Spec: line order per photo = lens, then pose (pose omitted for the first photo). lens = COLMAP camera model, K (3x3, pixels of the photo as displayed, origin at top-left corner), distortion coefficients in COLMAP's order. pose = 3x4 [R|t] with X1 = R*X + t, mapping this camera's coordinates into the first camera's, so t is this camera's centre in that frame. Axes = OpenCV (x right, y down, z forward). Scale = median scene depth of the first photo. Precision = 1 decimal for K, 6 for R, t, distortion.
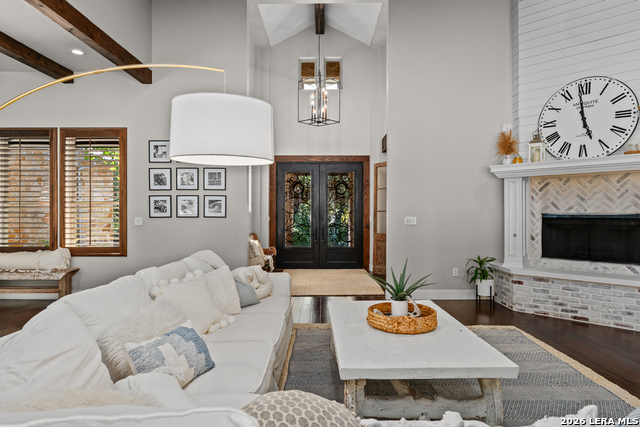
lens RADIAL K [[398.9, 0, 321.8], [0, 398.9, 213.6], [0, 0, 1]] dist [-0.004628, -0.000573]
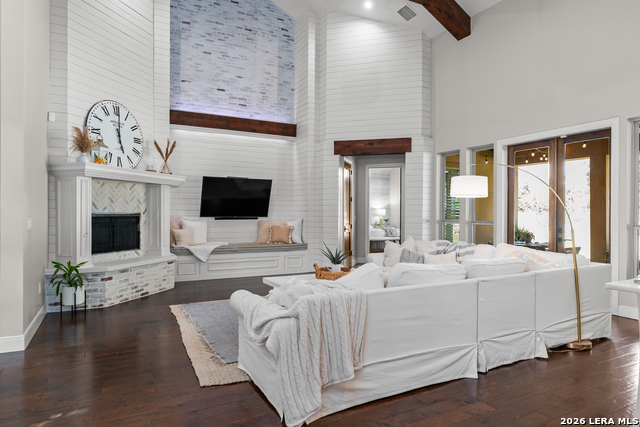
lens RADIAL K [[398.9, 0, 320.2], [0, 398.9, 210.9], [0, 0, 1]] dist [-0.004628, -0.000573]
pose [[-0.475774, 0.001363, 0.879566, -0.692102], [-0.004618, 0.999981, -0.004048, -0.004649], [-0.879555, -0.005987, -0.475759, 1.003379]]
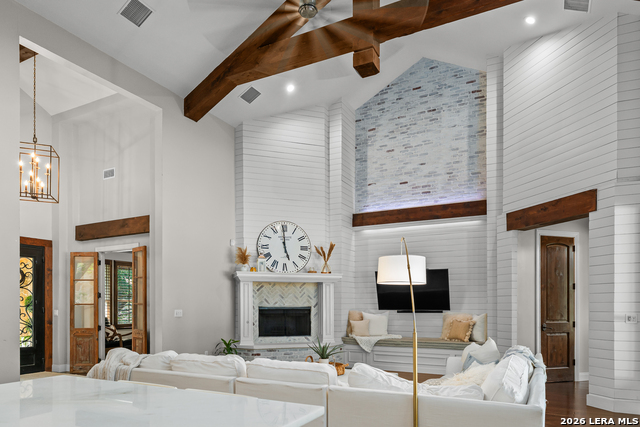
lens RADIAL K [[417.1, 0, 318.8], [0, 417.1, 306.0], [0, 0, 1]] dist [-0.009699, -0.002849]
pose [[0.459659, -0.002627, 0.888092, -0.737085], [0.001029, 0.999997, 0.002426, -0.006150], [-0.888095, -0.000201, 0.459660, 0.108937]]
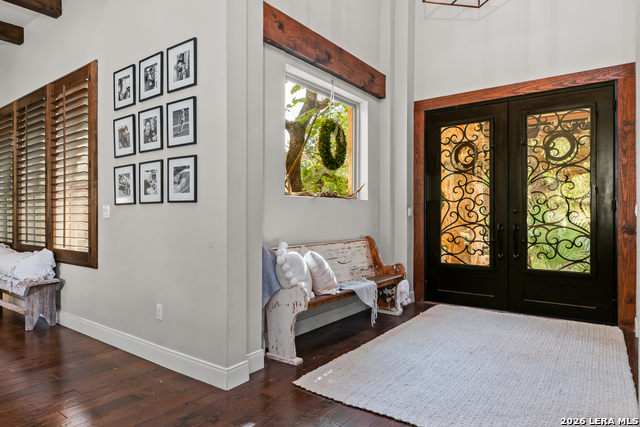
lens RADIAL K [[398.9, 0, 320.6], [0, 398.9, 213.8], [0, 0, 1]] dist [-0.004628, -0.000573]
pose [[0.805064, -0.002956, -0.593180, 0.177420], [0.002973, 0.999995, -0.000948, 0.027680], [0.593180, -0.001000, 0.805069, 0.807538]]
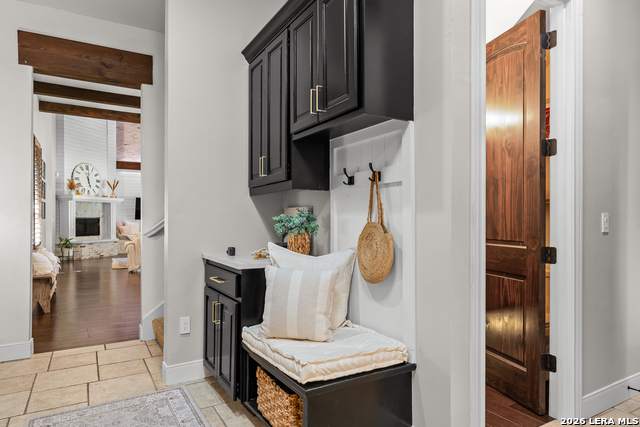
lens RADIAL K [[398.9, 0, 319.1], [0, 398.9, 217.1], [0, 0, 1]] dist [-0.004628, -0.000573]
pose [[-0.514336, 0.006846, 0.857561, -2.196820], [0.002142, 0.999975, -0.006699, 0.018563], [-0.857586, -0.001609, -0.514338, 1.010144]]
